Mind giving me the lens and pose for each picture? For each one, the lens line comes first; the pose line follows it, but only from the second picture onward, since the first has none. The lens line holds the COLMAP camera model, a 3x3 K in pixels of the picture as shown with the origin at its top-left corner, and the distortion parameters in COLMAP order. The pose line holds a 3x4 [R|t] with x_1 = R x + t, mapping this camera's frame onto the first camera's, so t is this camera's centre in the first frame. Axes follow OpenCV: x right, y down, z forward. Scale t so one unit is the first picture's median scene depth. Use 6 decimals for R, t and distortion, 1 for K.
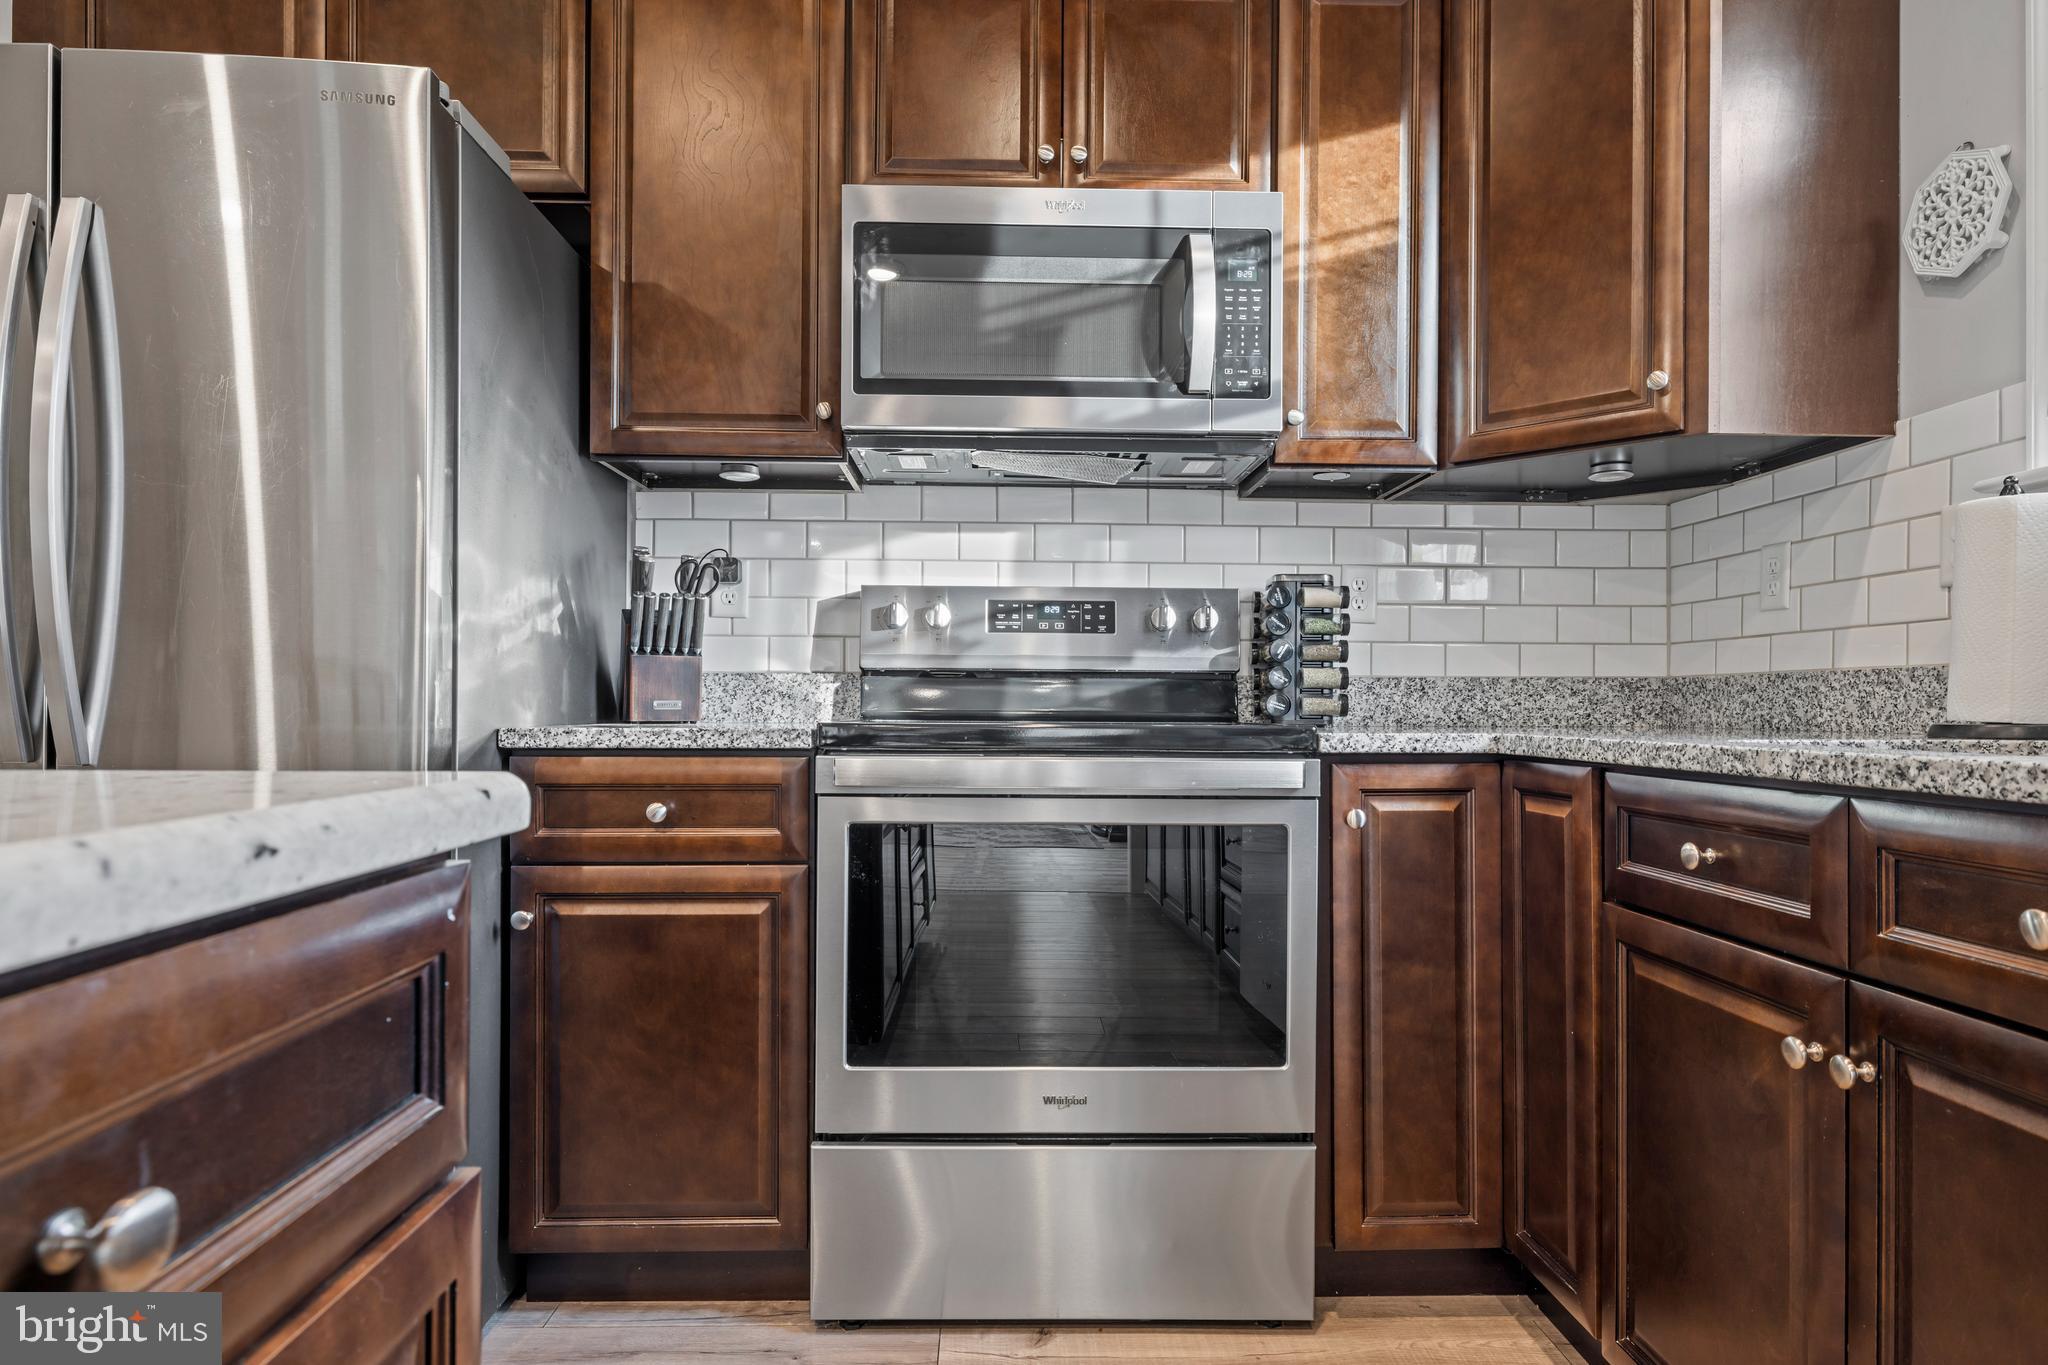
lens RADIAL K [[1139.7, 0, 1031.3], [0, 1139.7, 700.1], [0, 0, 1]] dist [0.000922, -0.000159]
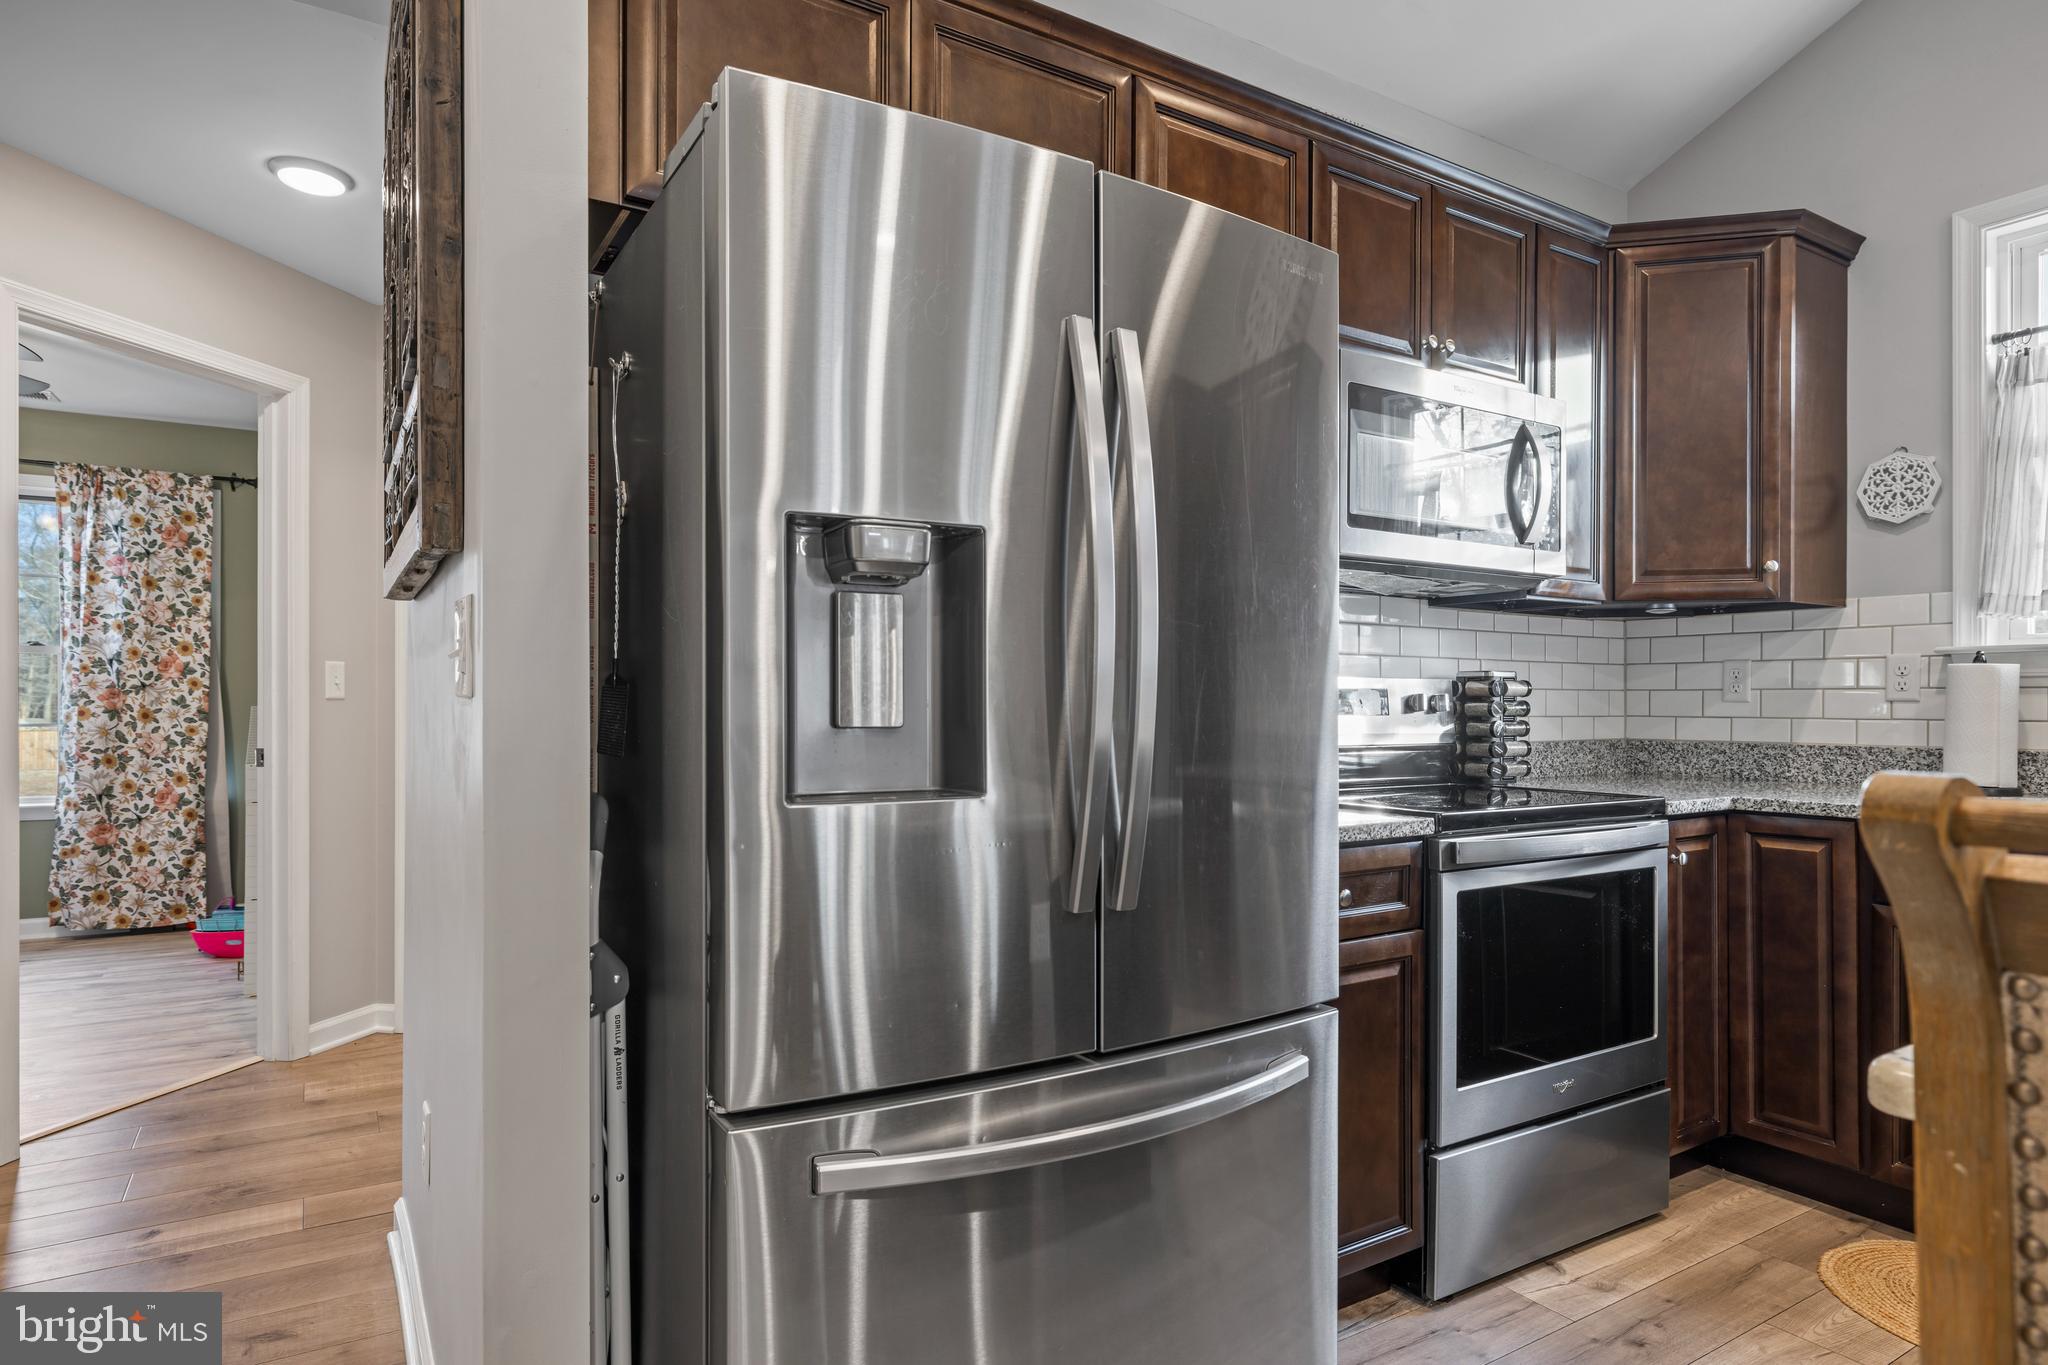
lens RADIAL K [[1139.7, 0, 1028.9], [0, 1139.7, 697.9], [0, 0, 1]] dist [0.000922, -0.000159]
pose [[0.862776, -0.000813, 0.505586, -1.037212], [-0.001026, 0.999994, 0.003360, -0.093826], [-0.505585, -0.003418, 0.862770, 0.144673]]
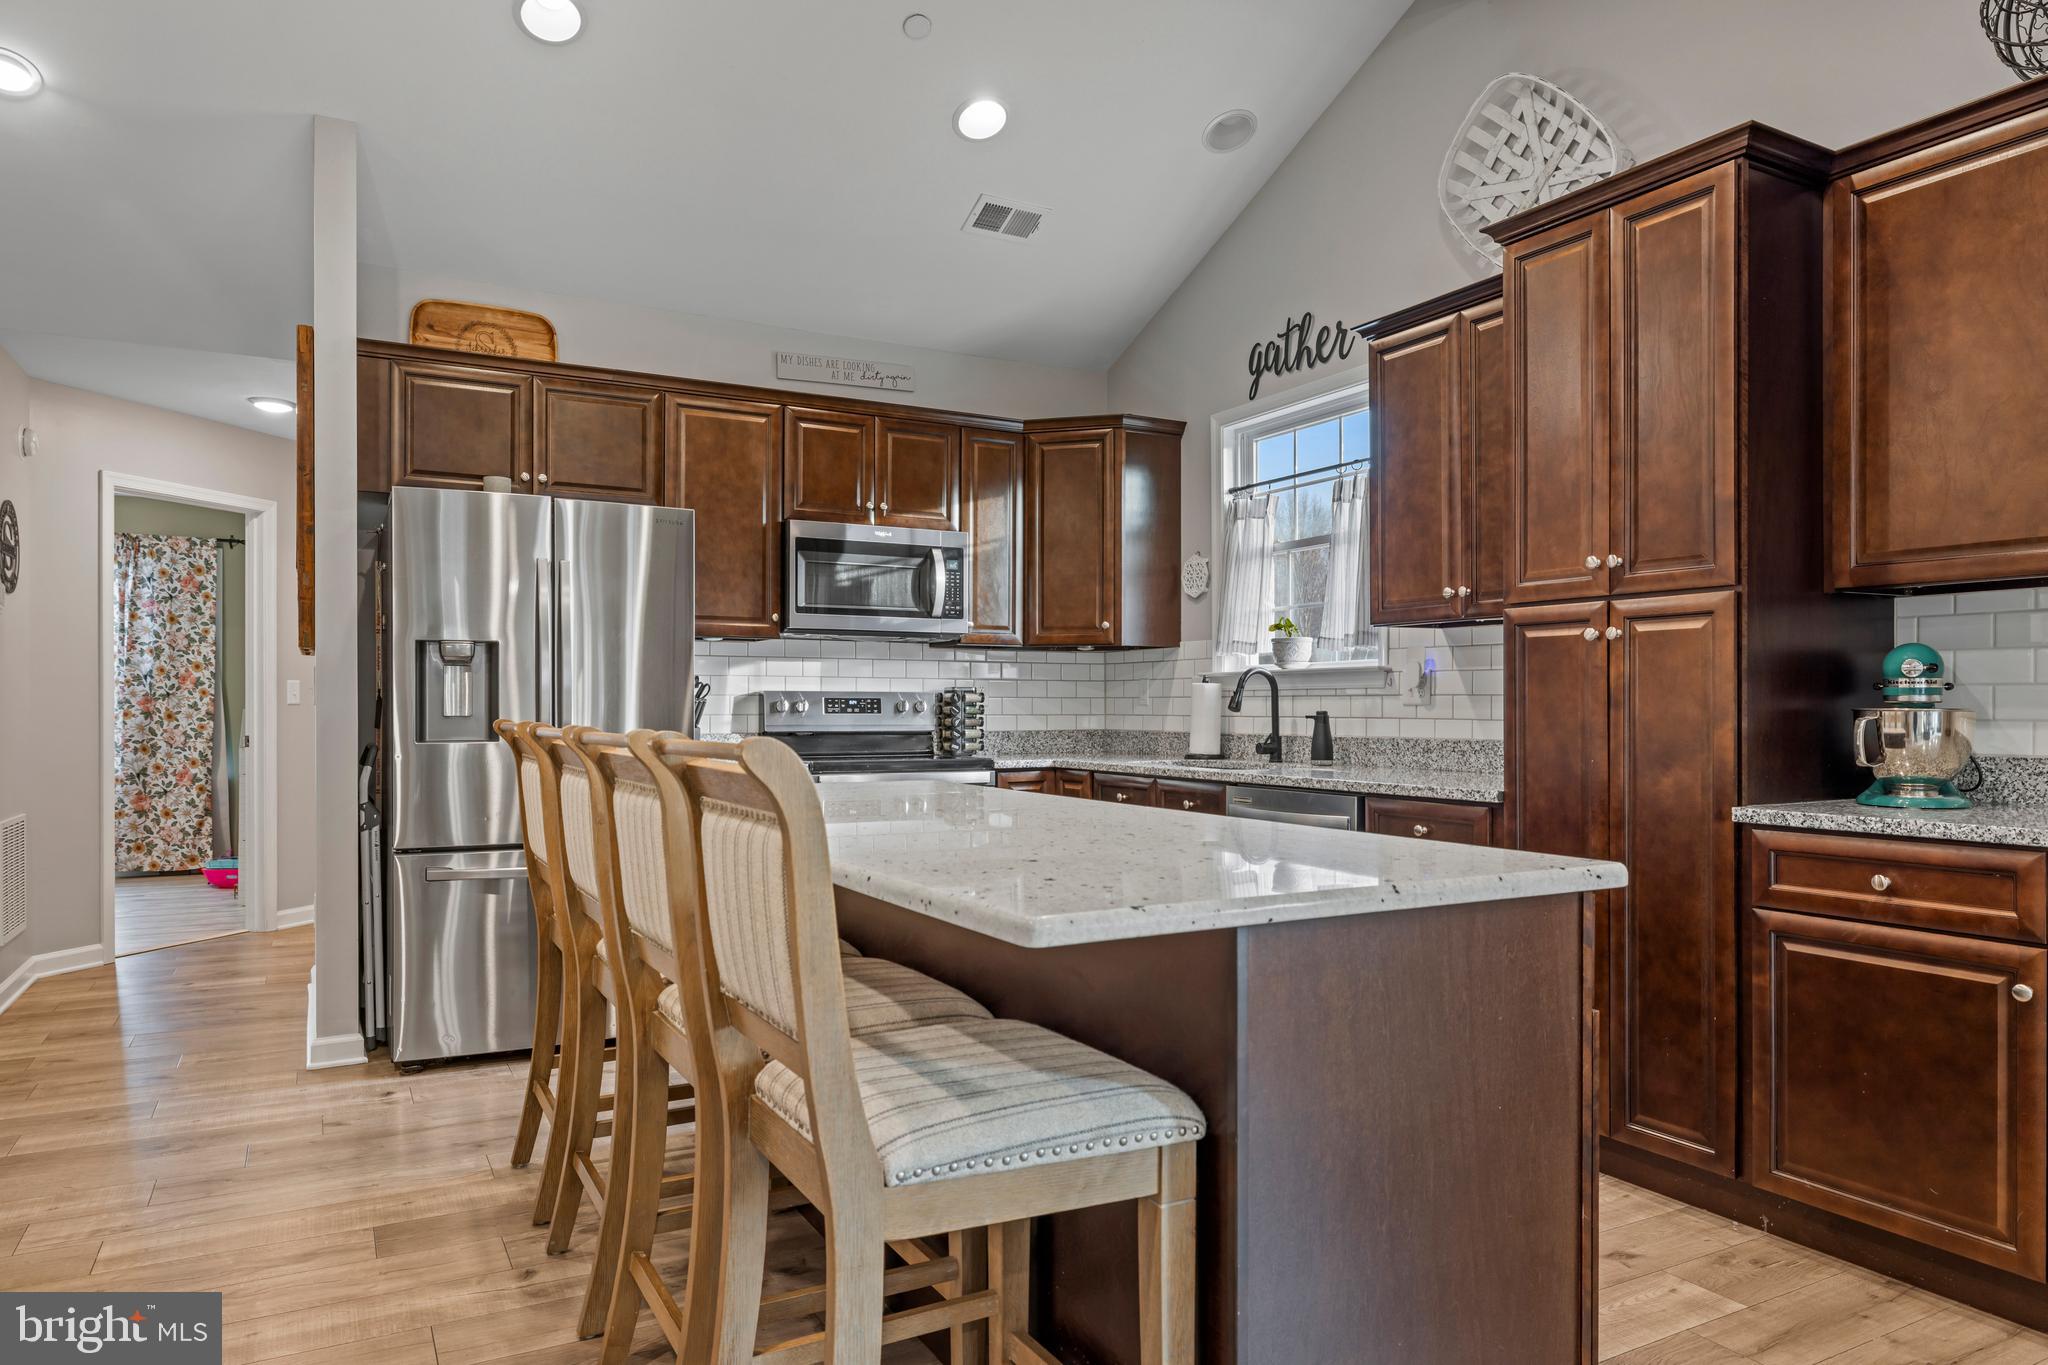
lens RADIAL K [[1285.9, 0, 1021.7], [0, 1285.9, 700.0], [0, 0, 1]] dist [0.002729, -0.002826]
pose [[0.891569, -0.001977, 0.452881, -0.902306], [0.000525, 0.999994, 0.003332, -0.105785], [-0.452885, -0.002733, 0.891565, -1.454758]]
